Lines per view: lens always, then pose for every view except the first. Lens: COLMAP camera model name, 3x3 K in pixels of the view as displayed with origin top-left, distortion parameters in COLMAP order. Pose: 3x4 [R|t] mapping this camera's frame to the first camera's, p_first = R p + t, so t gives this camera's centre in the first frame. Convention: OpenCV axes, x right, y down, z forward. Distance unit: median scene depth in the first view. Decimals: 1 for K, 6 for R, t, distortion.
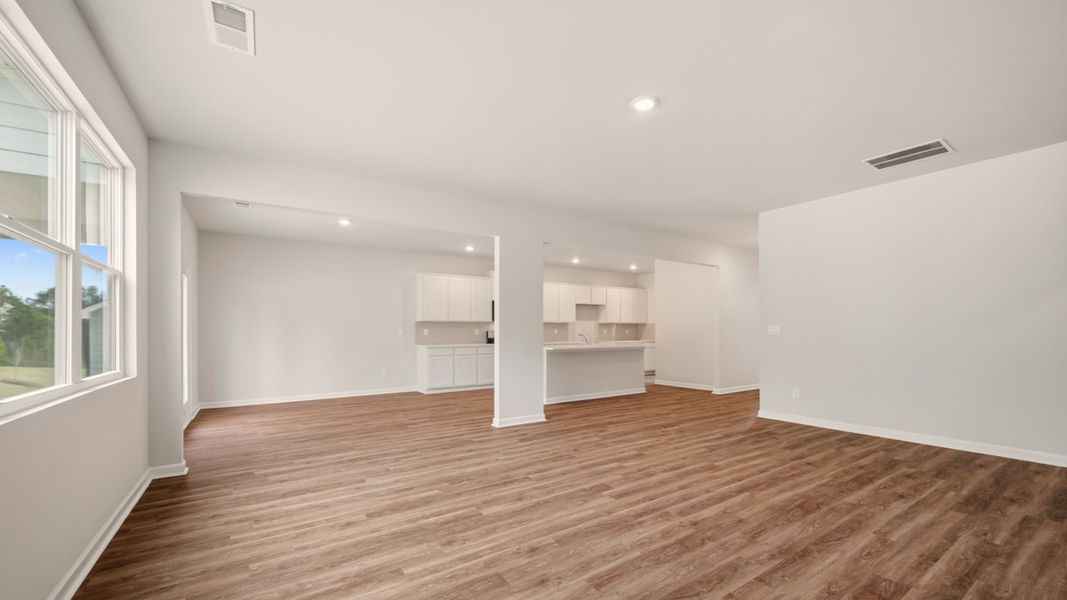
lens RADIAL K [[422.0, 0, 542.5], [0, 422.0, 331.8], [0, 0, 1]] dist [0.000707, -0.000424]
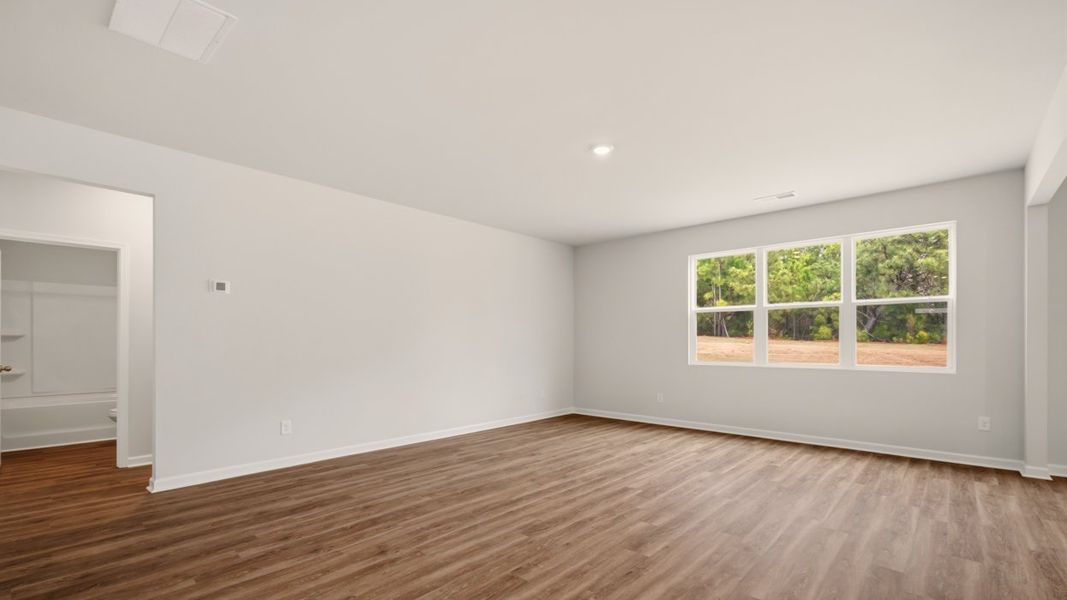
lens RADIAL K [[467.2, 0, 531.5], [0, 467.2, 340.3], [0, 0, 1]] dist [0.005746, 0.000033]
pose [[-0.975588, 0.006169, -0.219521, 0.643453], [0.006570, 0.999978, -0.001096, -0.008987], [0.219510, -0.002512, -0.975607, 1.990773]]
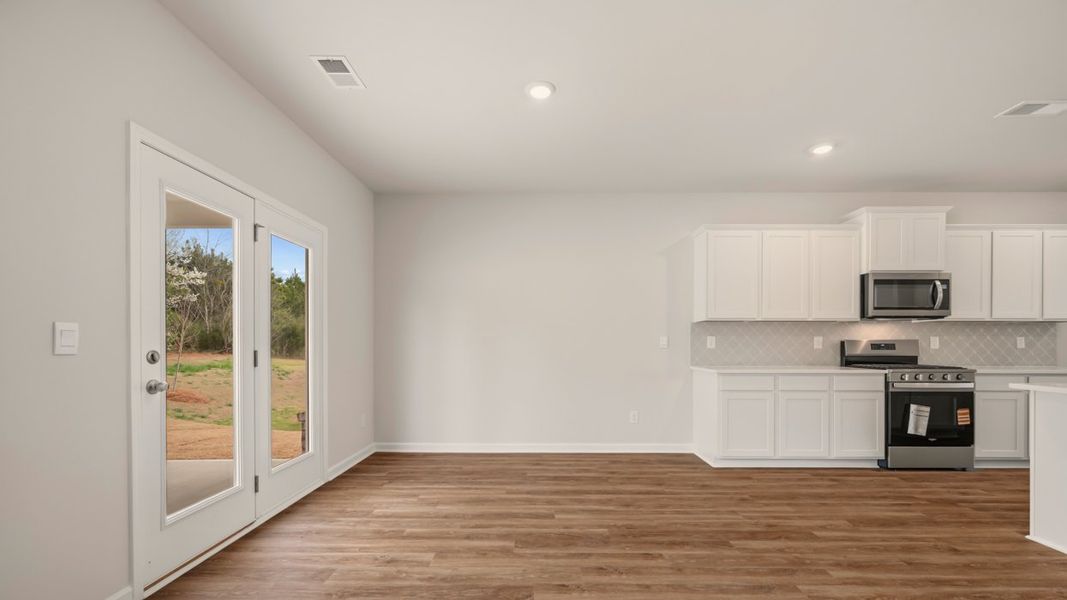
lens RADIAL K [[422.0, 0, 533.3], [0, 422.0, 341.7], [0, 0, 1]] dist [0.000707, -0.000424]
pose [[0.813355, 0.001543, -0.581766, -0.394657], [-0.004812, 0.999980, -0.004076, 0.008552], [0.581748, 0.006115, 0.813346, 1.160943]]
